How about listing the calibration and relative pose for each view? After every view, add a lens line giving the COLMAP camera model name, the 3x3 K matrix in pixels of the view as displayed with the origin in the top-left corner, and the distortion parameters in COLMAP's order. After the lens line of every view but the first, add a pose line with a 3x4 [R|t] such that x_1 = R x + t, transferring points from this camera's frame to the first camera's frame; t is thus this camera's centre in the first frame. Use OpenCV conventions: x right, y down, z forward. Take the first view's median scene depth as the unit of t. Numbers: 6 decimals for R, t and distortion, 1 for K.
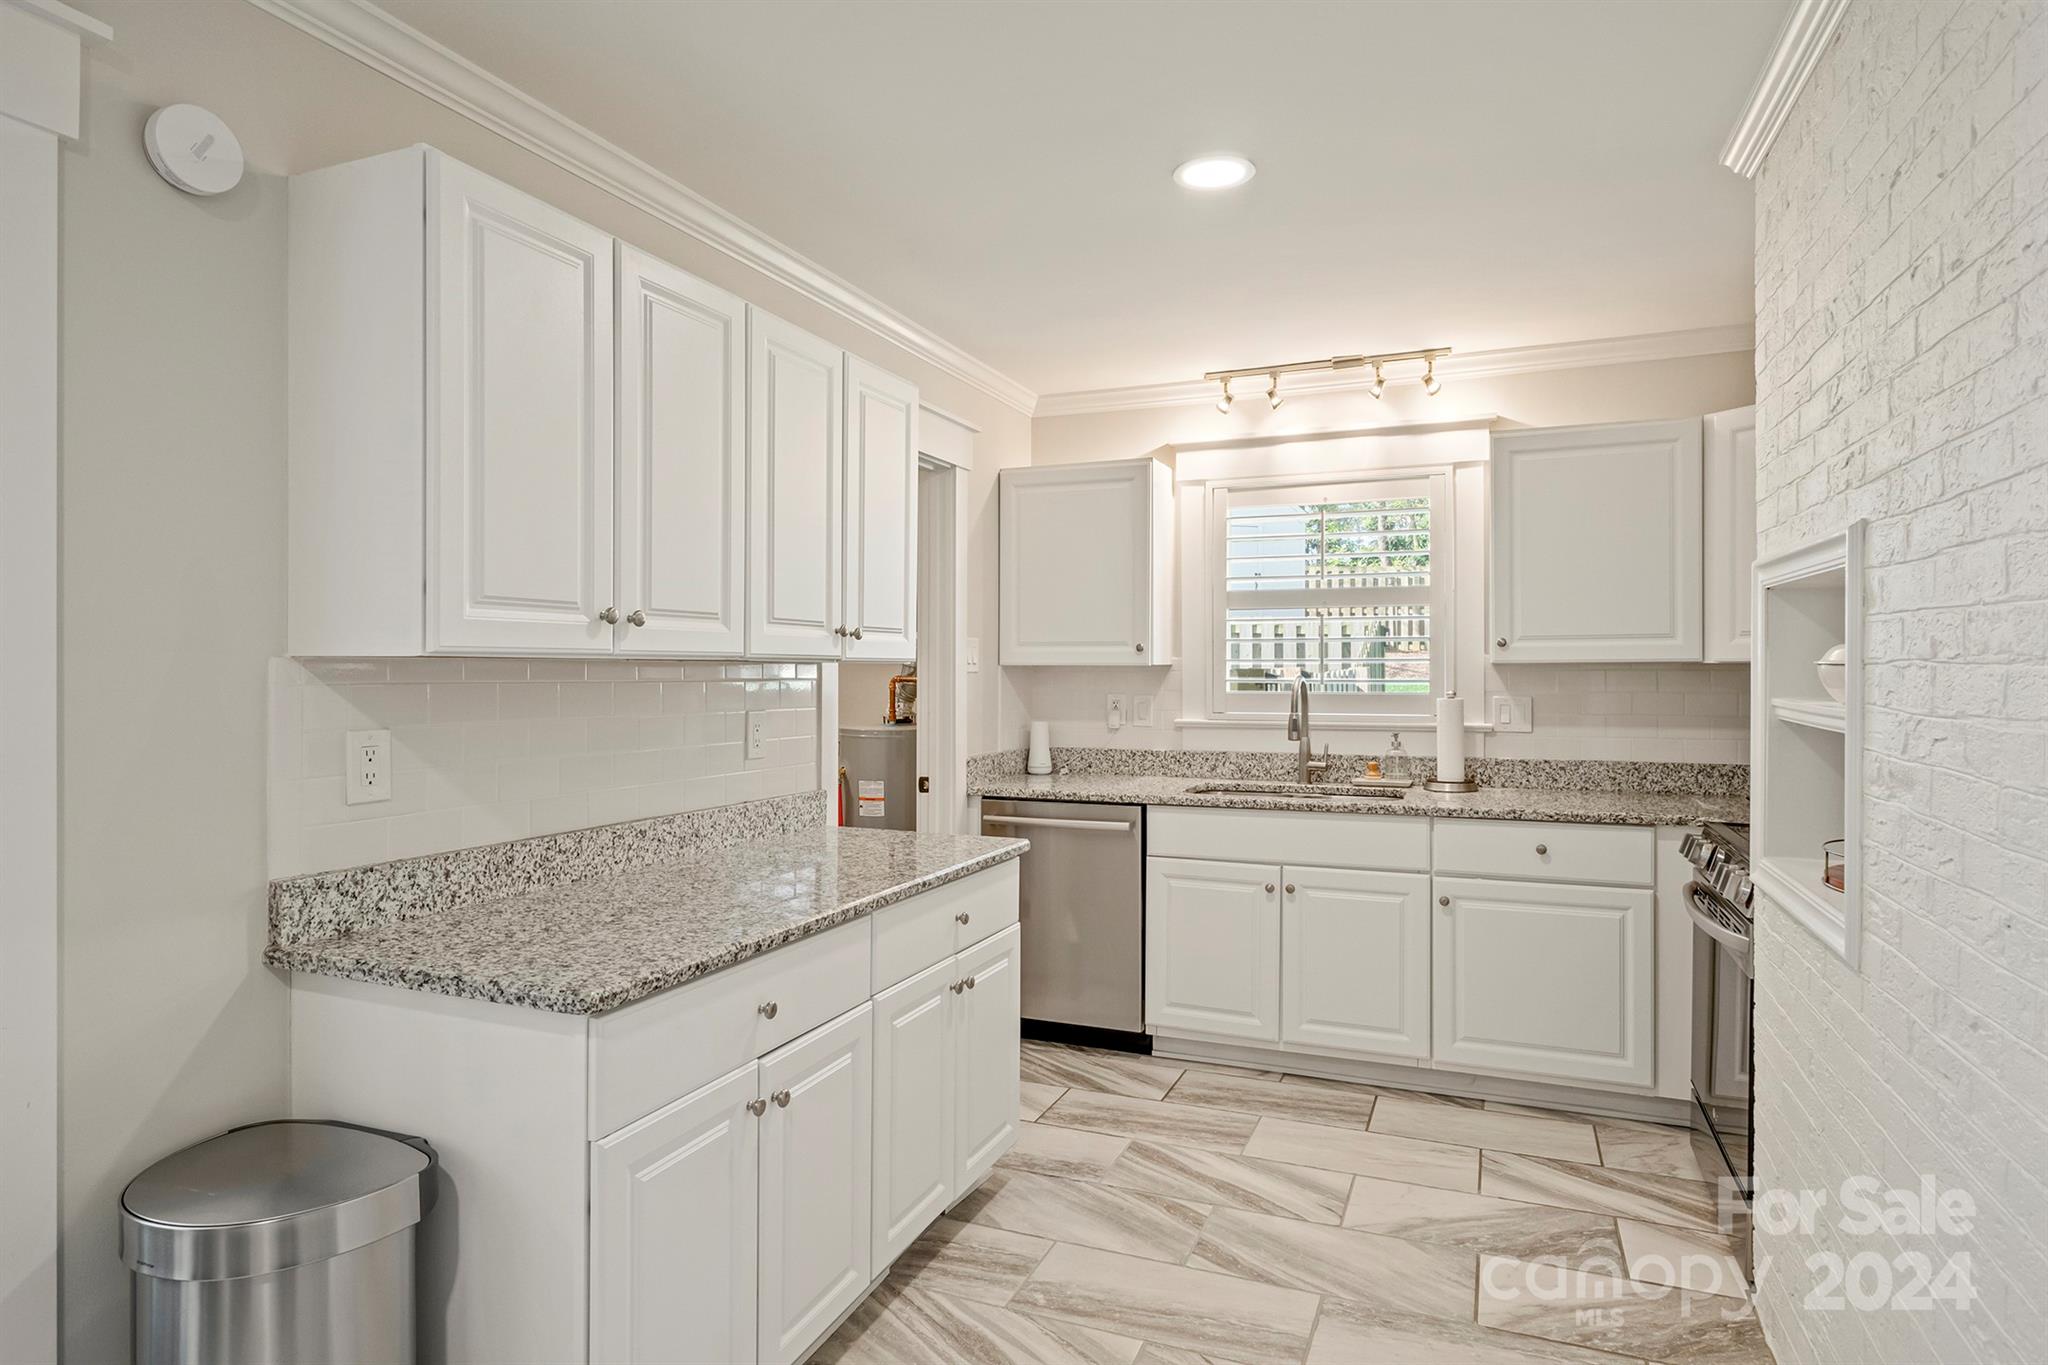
lens RADIAL K [[1154.6, 0, 1015.8], [0, 1154.6, 676.4], [0, 0, 1]] dist [0.008753, -0.000018]
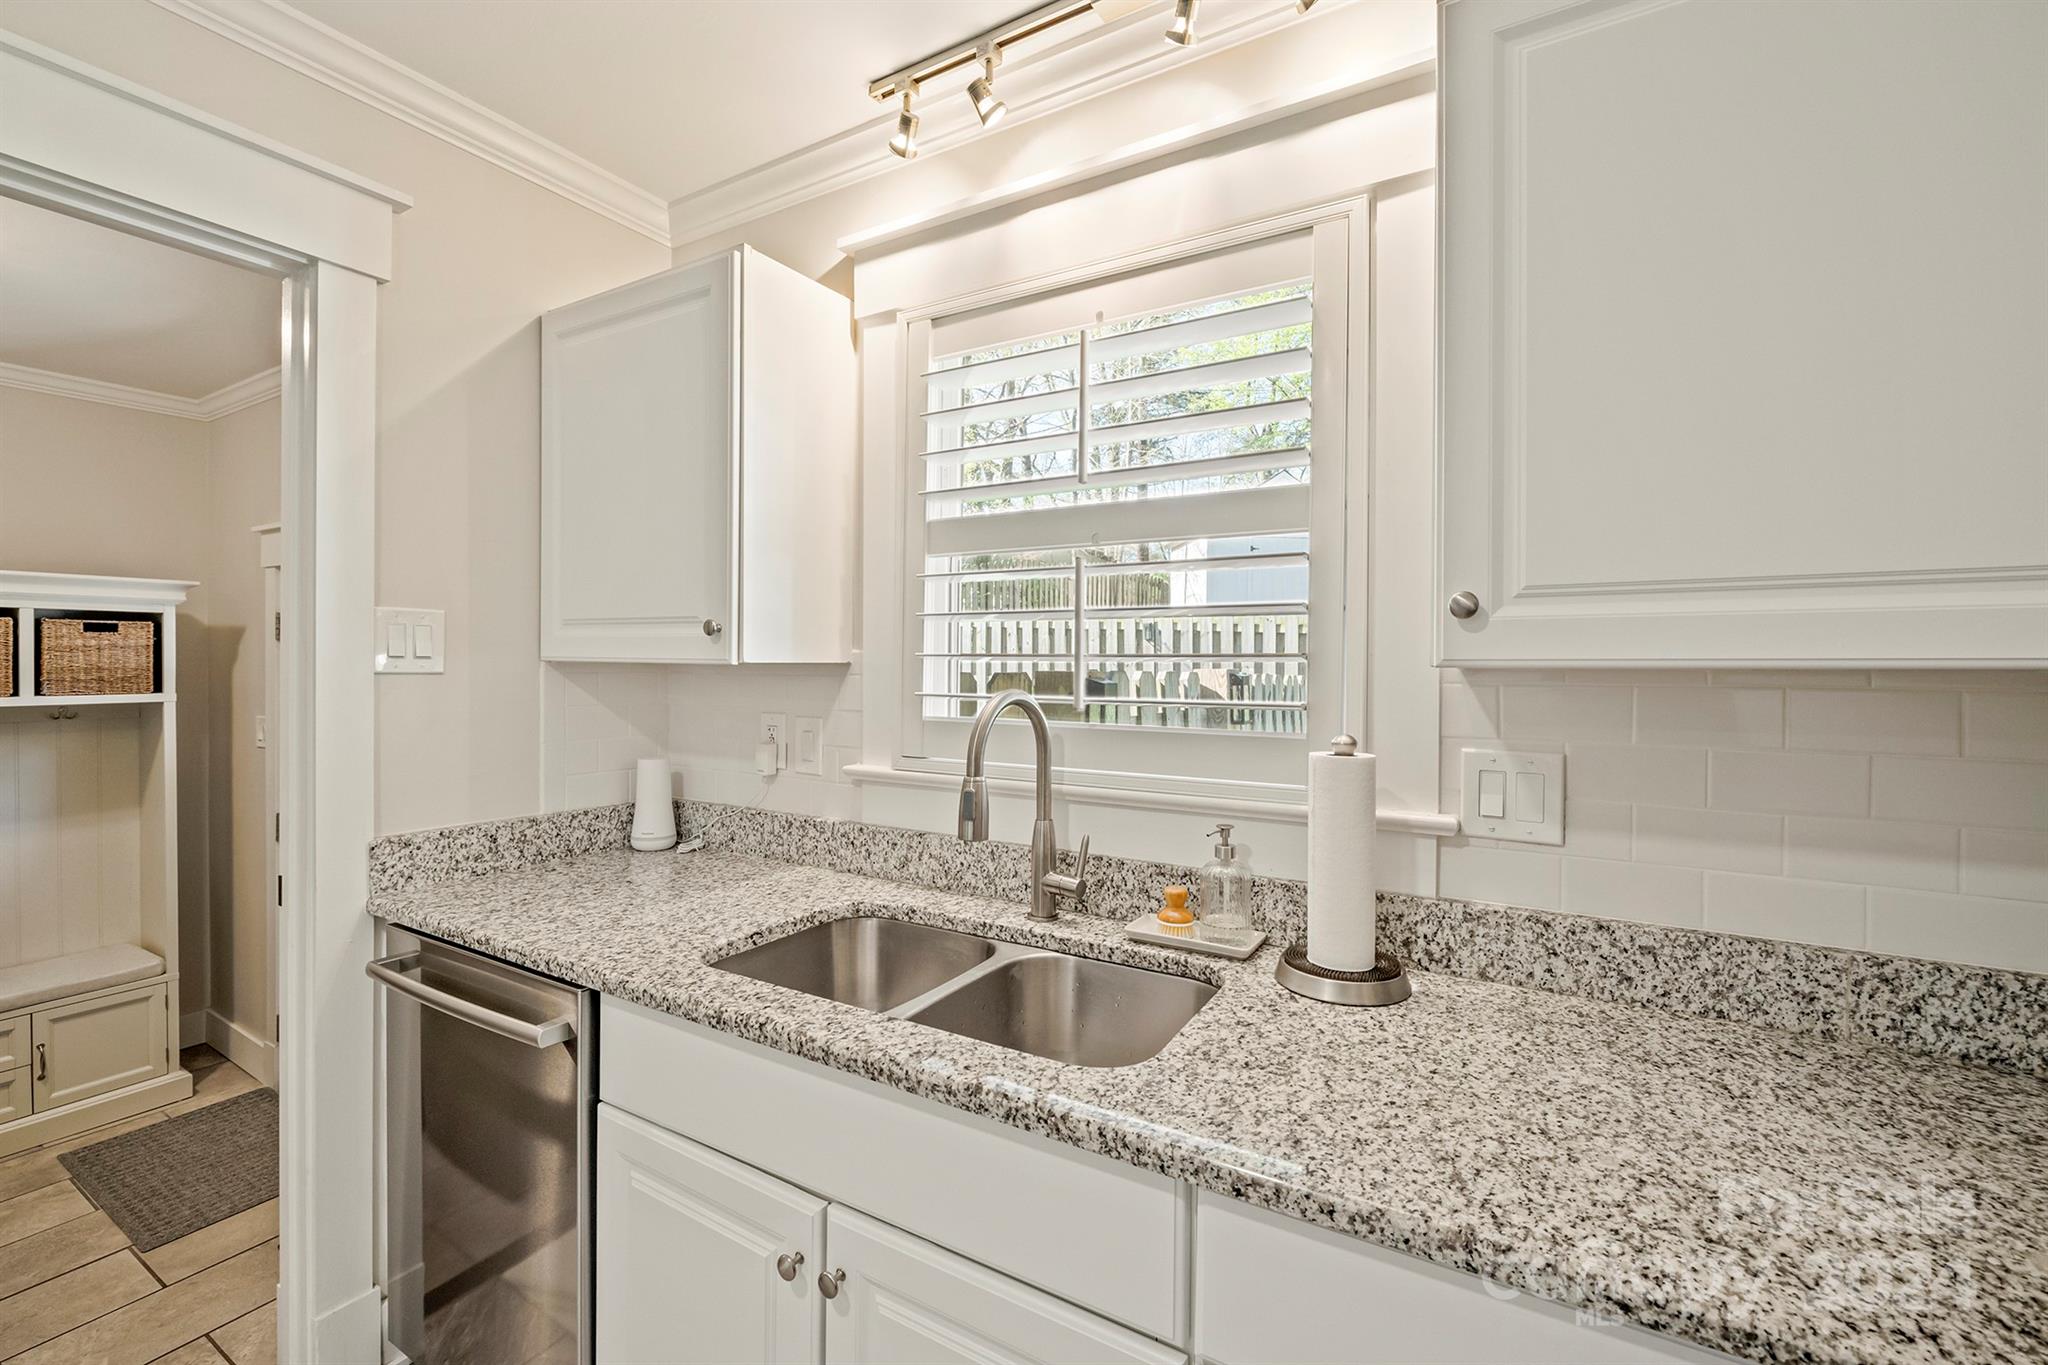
lens RADIAL K [[859.8, 0, 1027.6], [0, 859.8, 675.1], [0, 0, 1]] dist [-0.007098, -0.000110]
pose [[0.987852, 0.011924, -0.154940, 0.303779], [-0.011617, 0.999928, 0.002889, -0.007148], [0.154963, -0.001054, 0.987920, 0.668662]]
